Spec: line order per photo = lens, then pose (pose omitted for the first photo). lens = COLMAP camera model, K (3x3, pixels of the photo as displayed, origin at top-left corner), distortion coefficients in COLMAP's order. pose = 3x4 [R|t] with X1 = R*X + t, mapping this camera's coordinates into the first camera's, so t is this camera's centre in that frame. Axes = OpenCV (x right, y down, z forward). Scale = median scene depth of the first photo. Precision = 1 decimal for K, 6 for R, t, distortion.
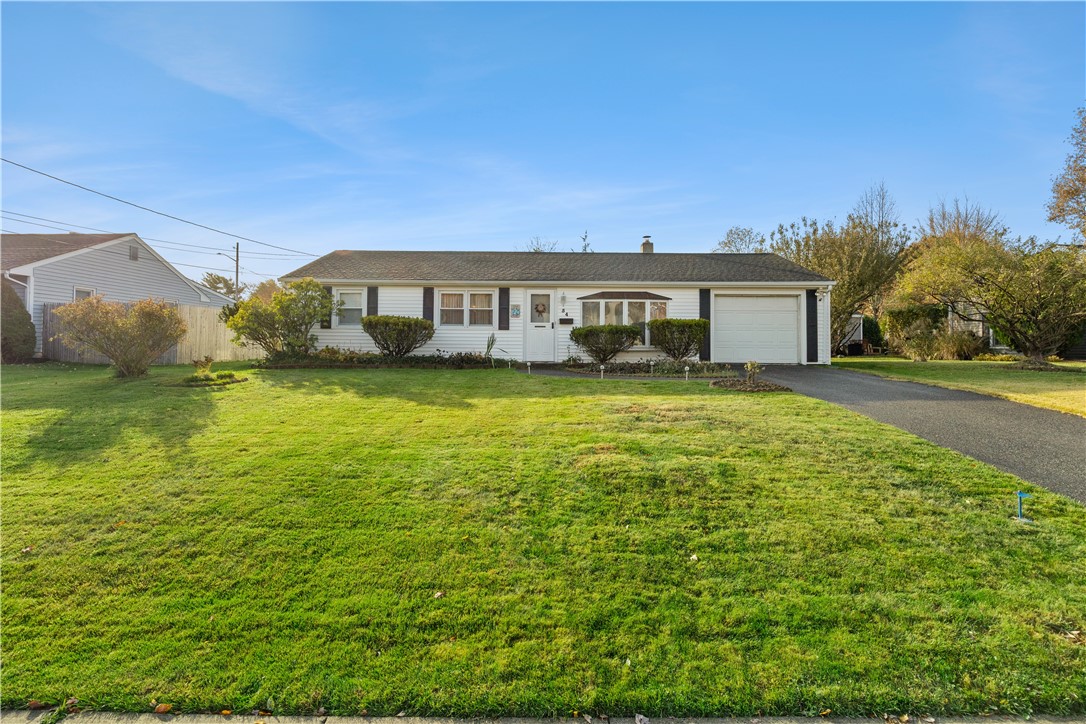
lens RADIAL K [[504.3, 0, 543.9], [0, 504.3, 340.7], [0, 0, 1]] dist [0.000698, 0.000367]
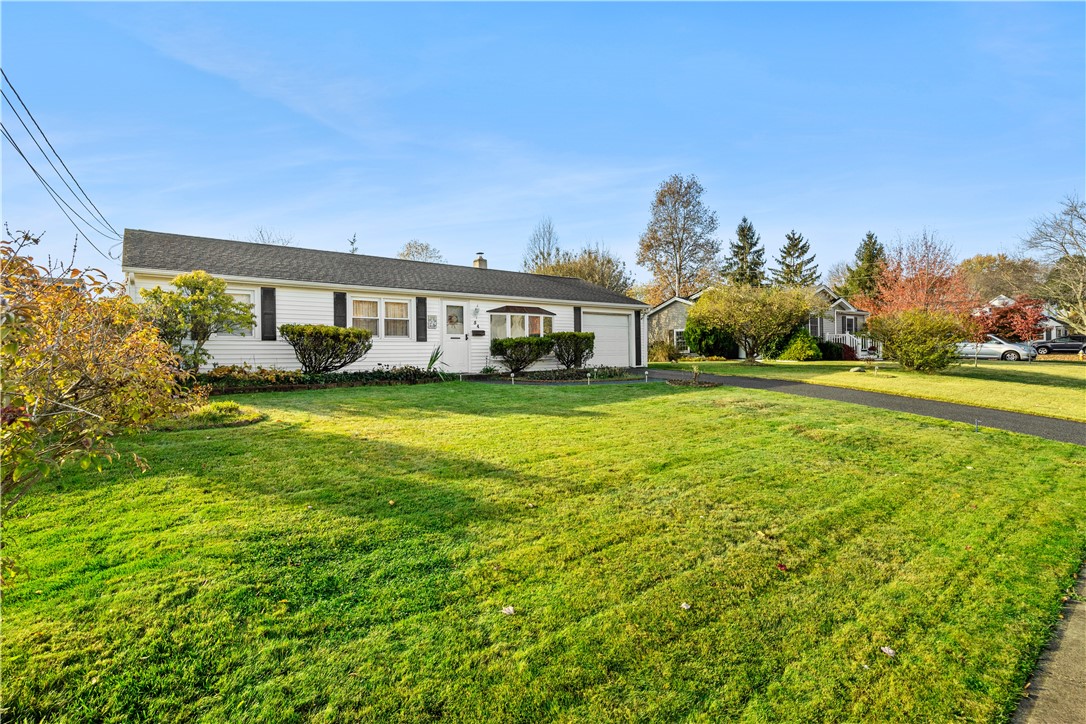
lens RADIAL K [[504.3, 0, 543.9], [0, 504.3, 340.7], [0, 0, 1]] dist [0.000698, 0.000367]
pose [[0.795837, -0.000458, 0.605510, -0.470698], [0.010971, 0.999846, -0.013663, -0.007416], [-0.605411, 0.017517, 0.795720, 0.103002]]
